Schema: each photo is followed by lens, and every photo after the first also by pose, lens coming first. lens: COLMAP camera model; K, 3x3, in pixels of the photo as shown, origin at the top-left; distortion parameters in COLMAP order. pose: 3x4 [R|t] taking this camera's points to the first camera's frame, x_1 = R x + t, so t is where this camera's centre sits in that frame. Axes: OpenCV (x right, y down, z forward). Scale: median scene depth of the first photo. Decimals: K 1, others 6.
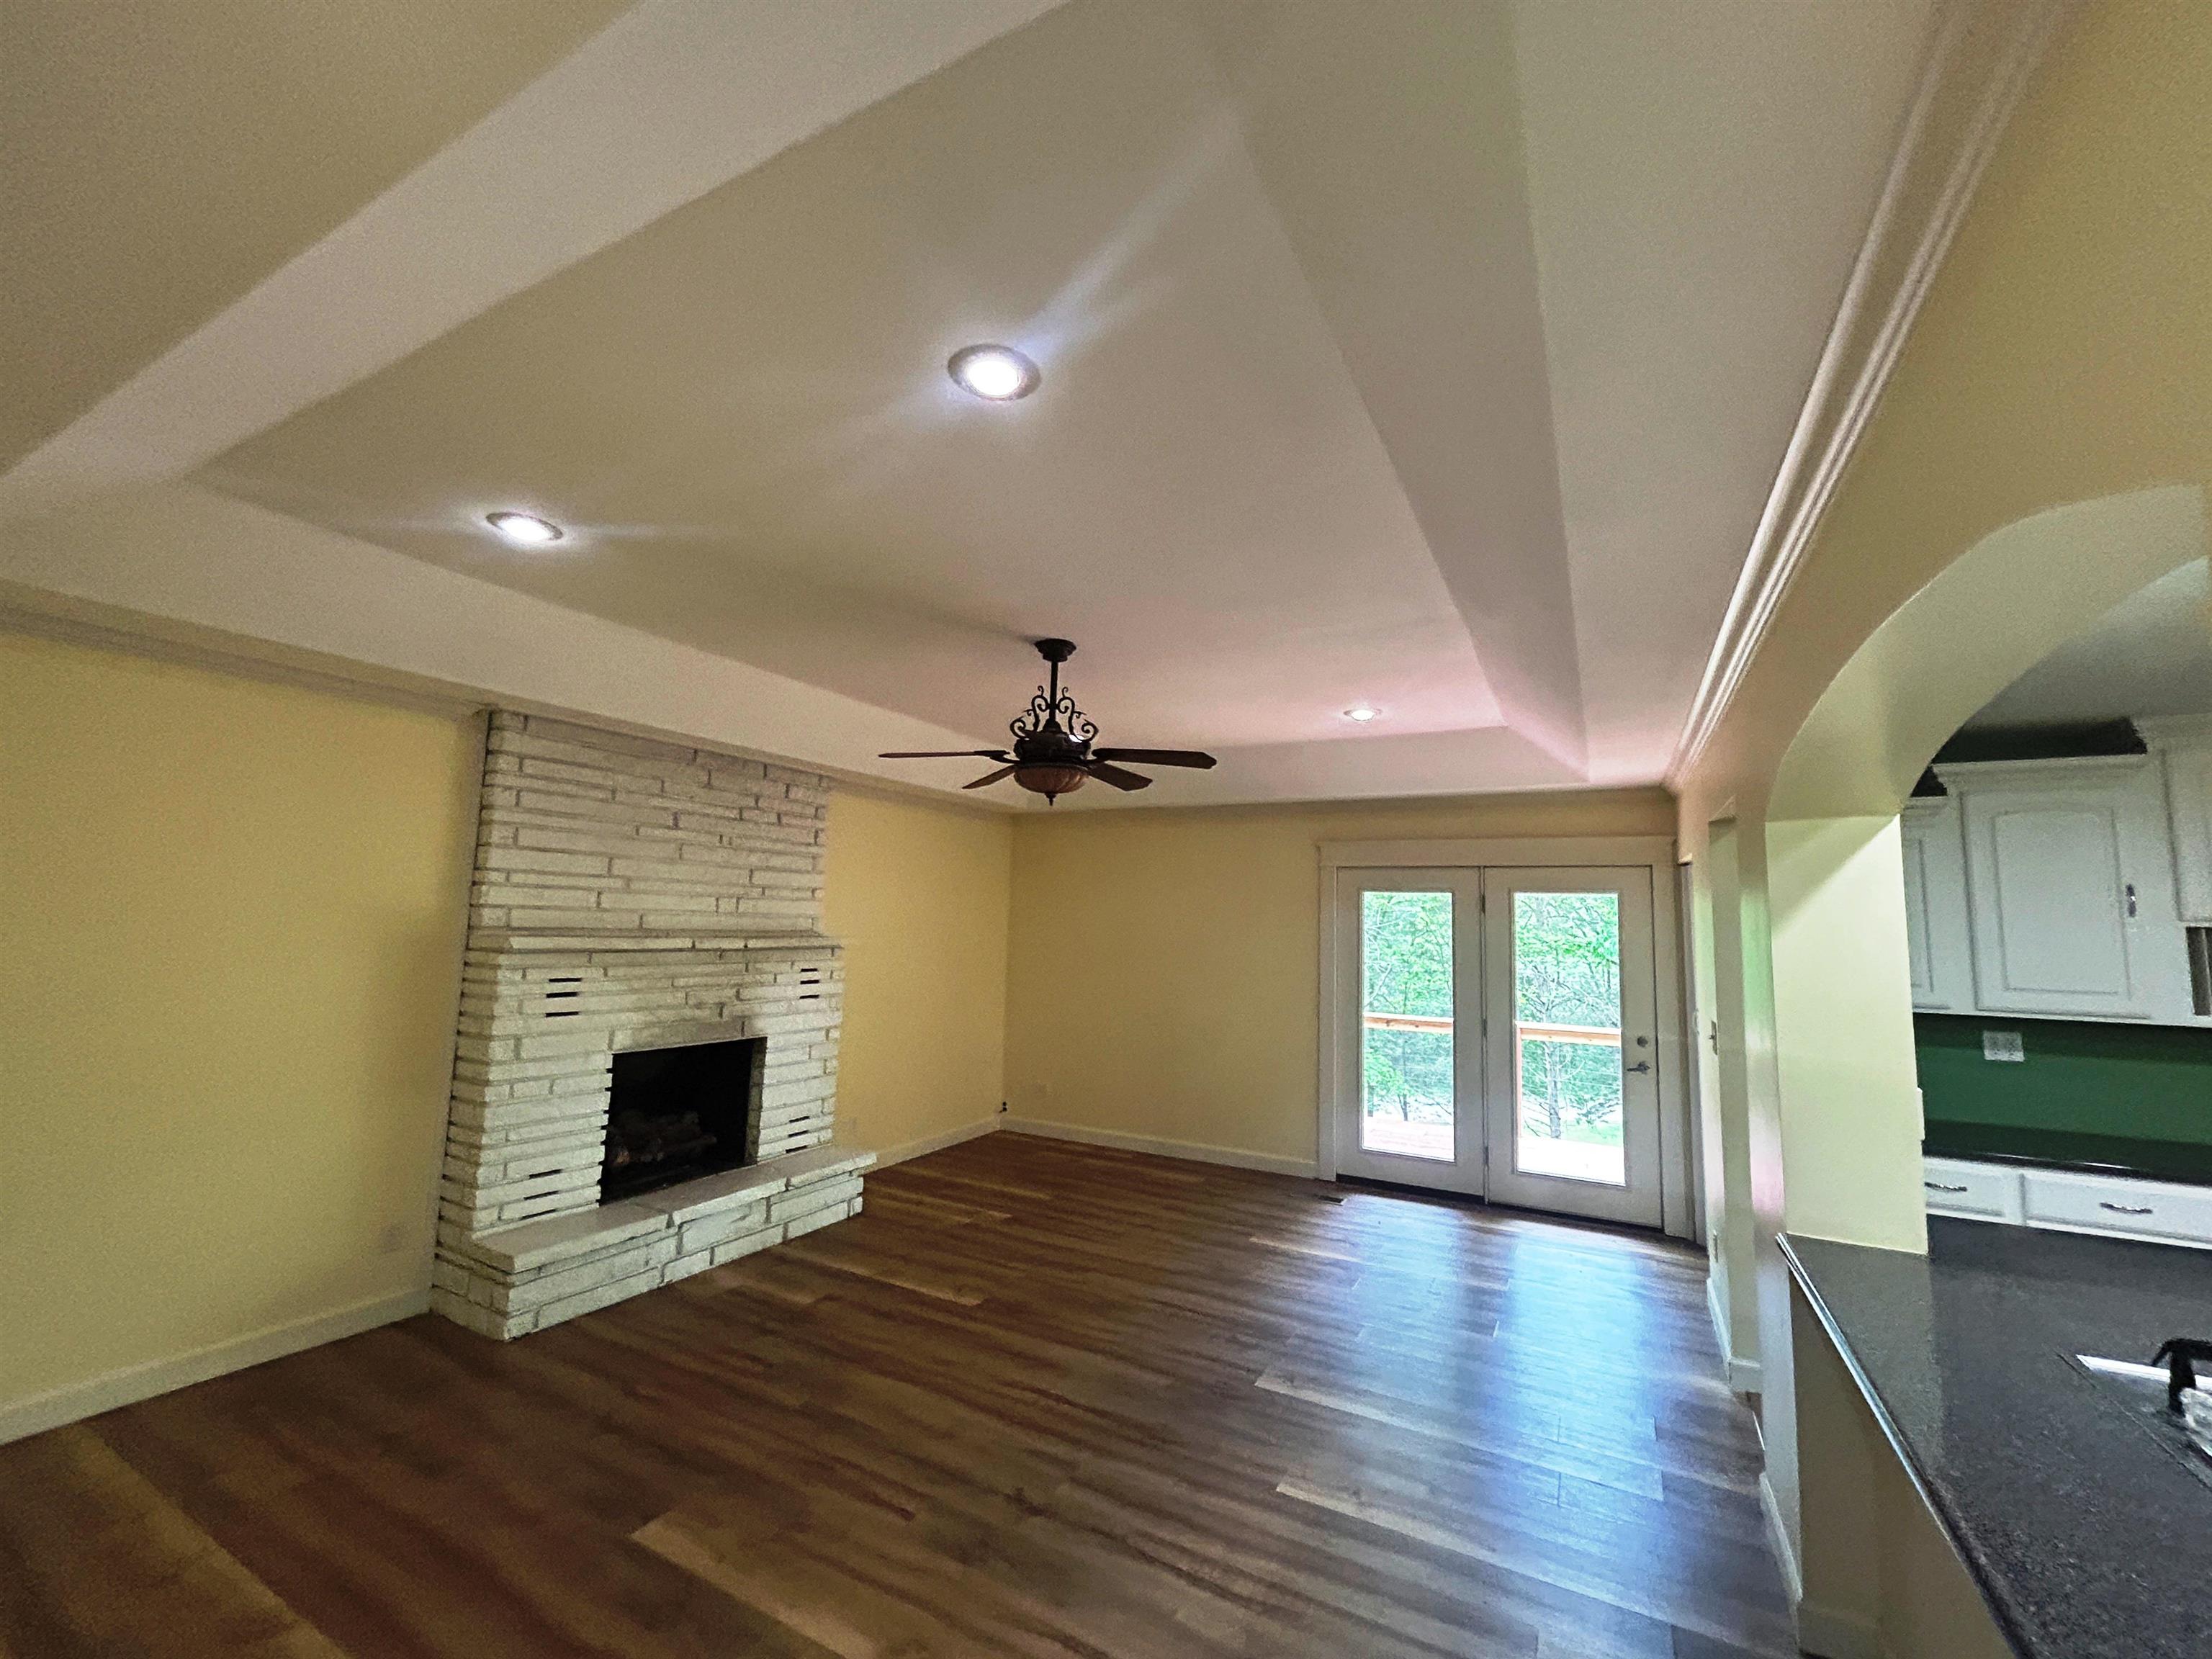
lens RADIAL K [[901.1, 0, 1111.6], [0, 901.1, 825.8], [0, 0, 1]] dist [-0.000350, -0.000085]
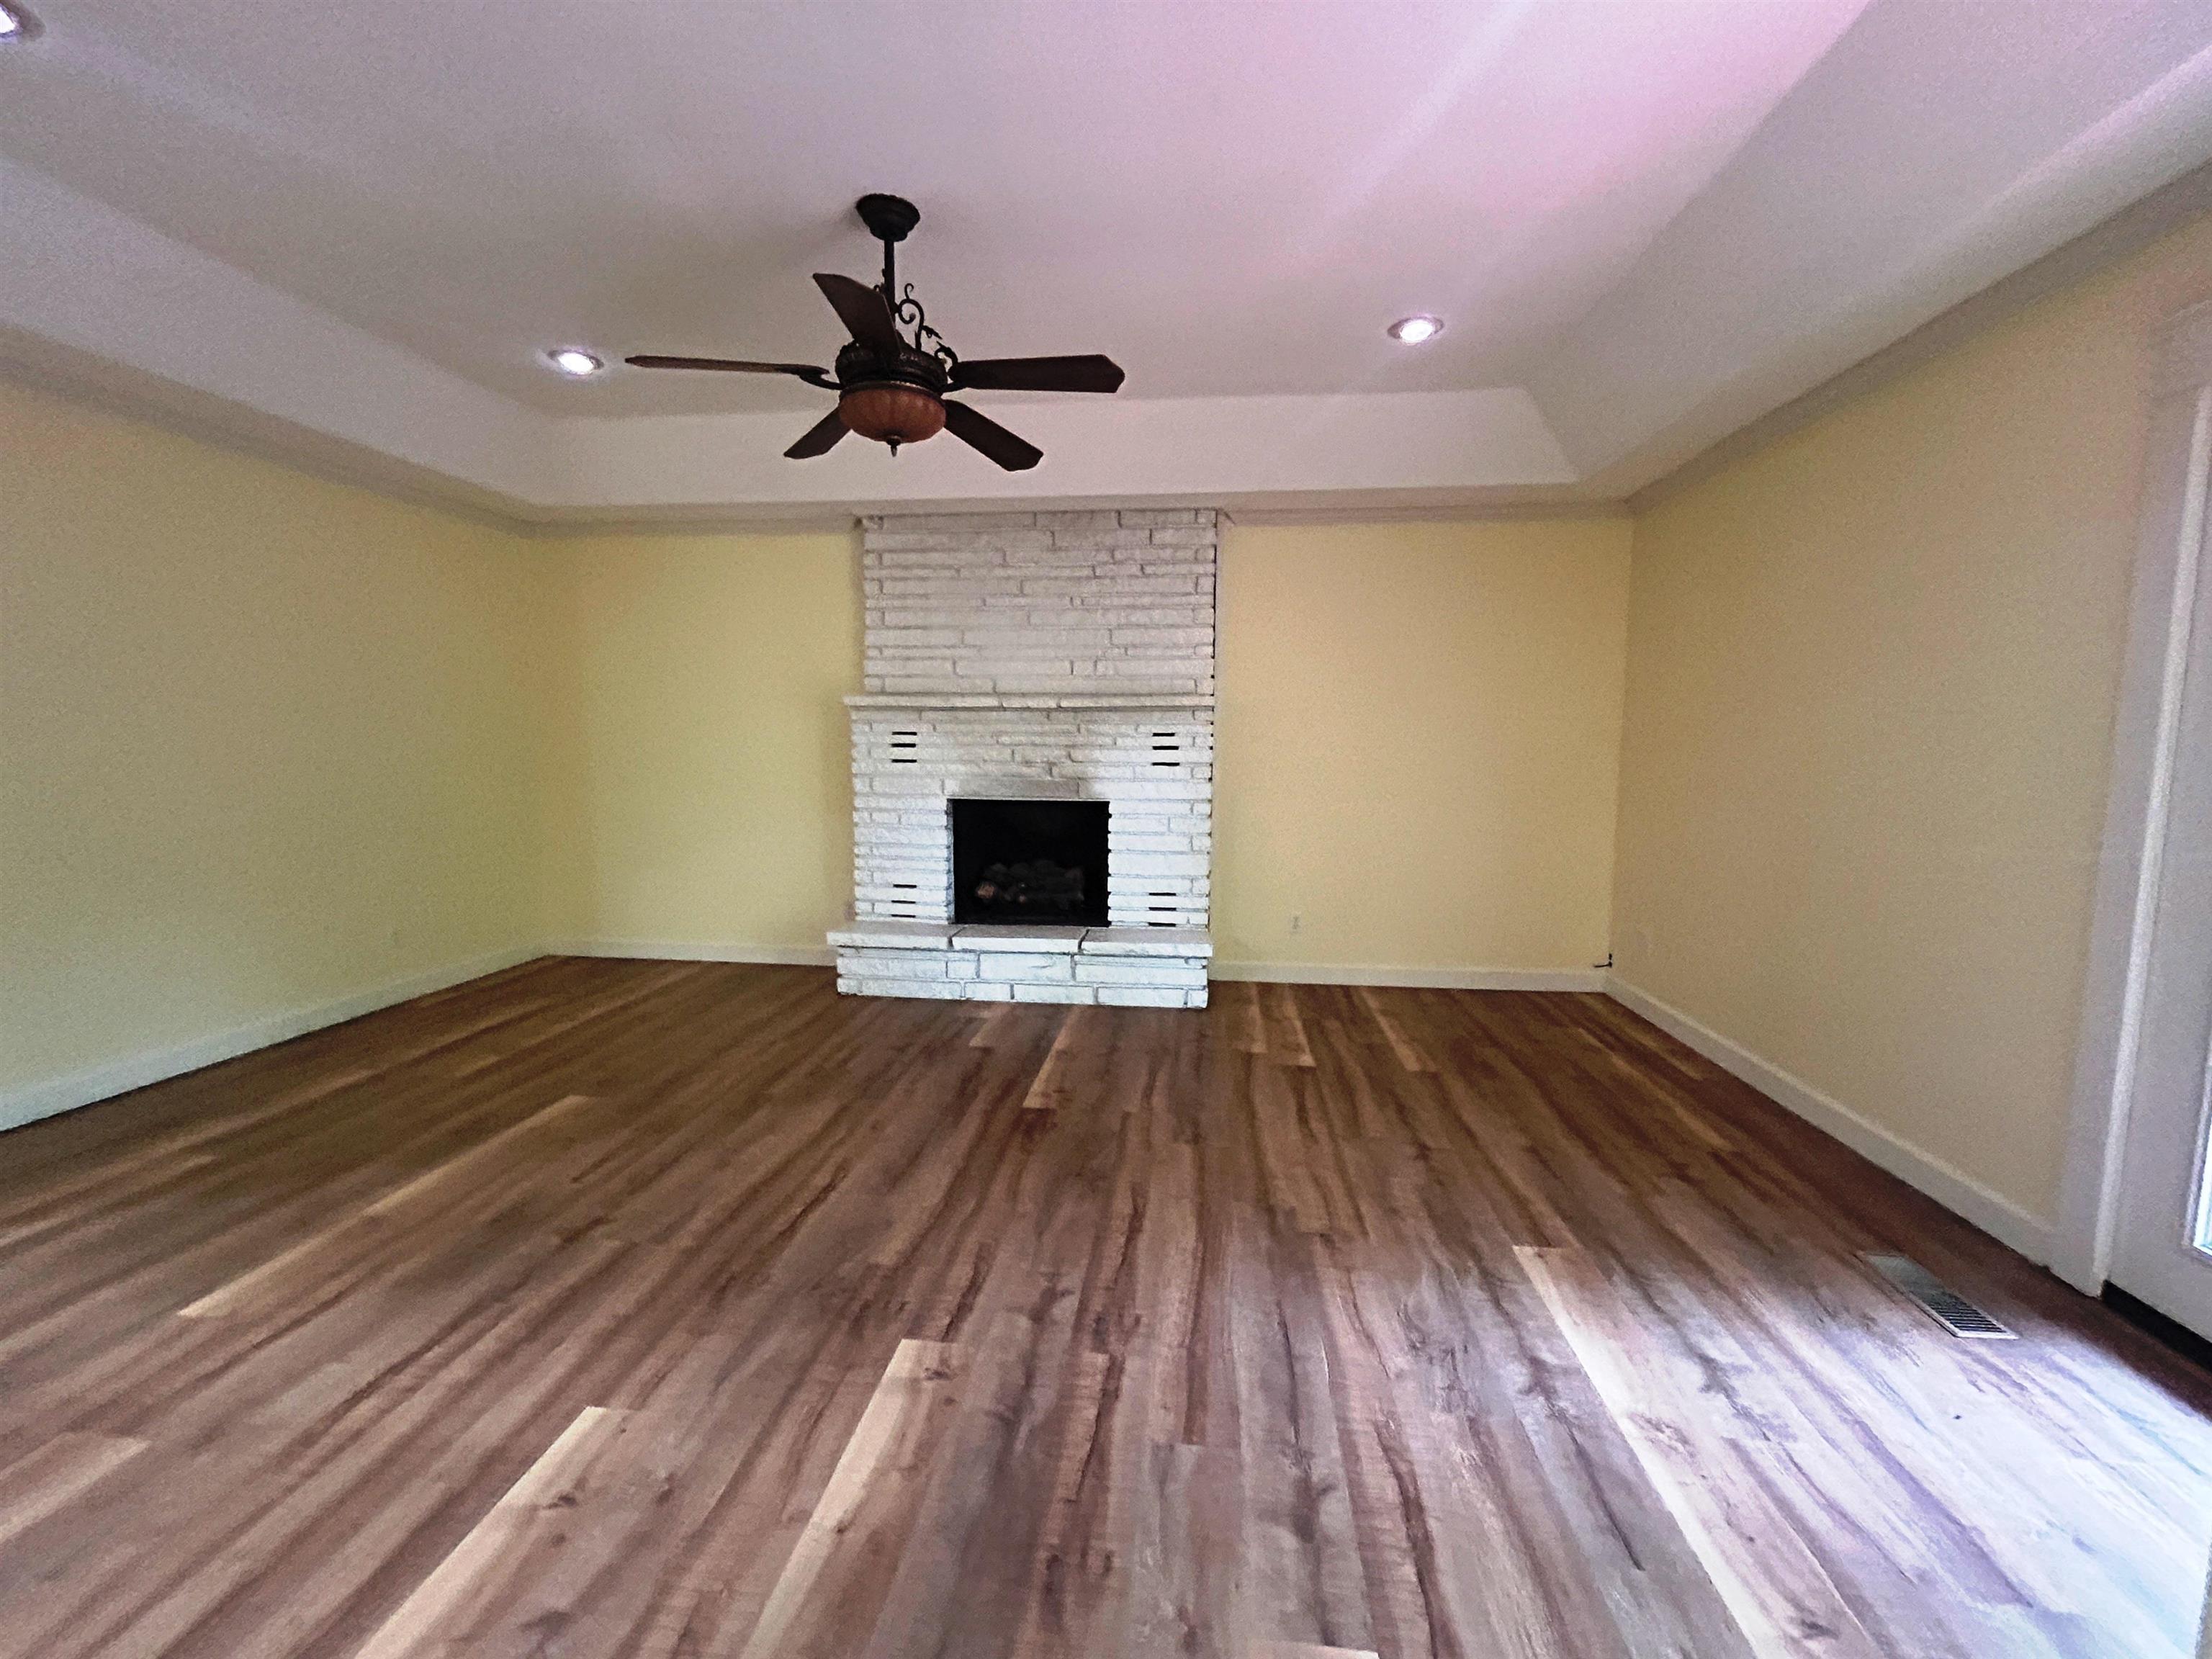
lens RADIAL K [[901.1, 0, 1111.6], [0, 901.1, 825.8], [0, 0, 1]] dist [-0.000350, -0.000085]
pose [[0.382227, 0.060334, -0.922097, 0.544188], [0.103886, 0.988735, 0.107757, 0.169371], [0.918210, -0.136980, 0.371653, 0.694648]]
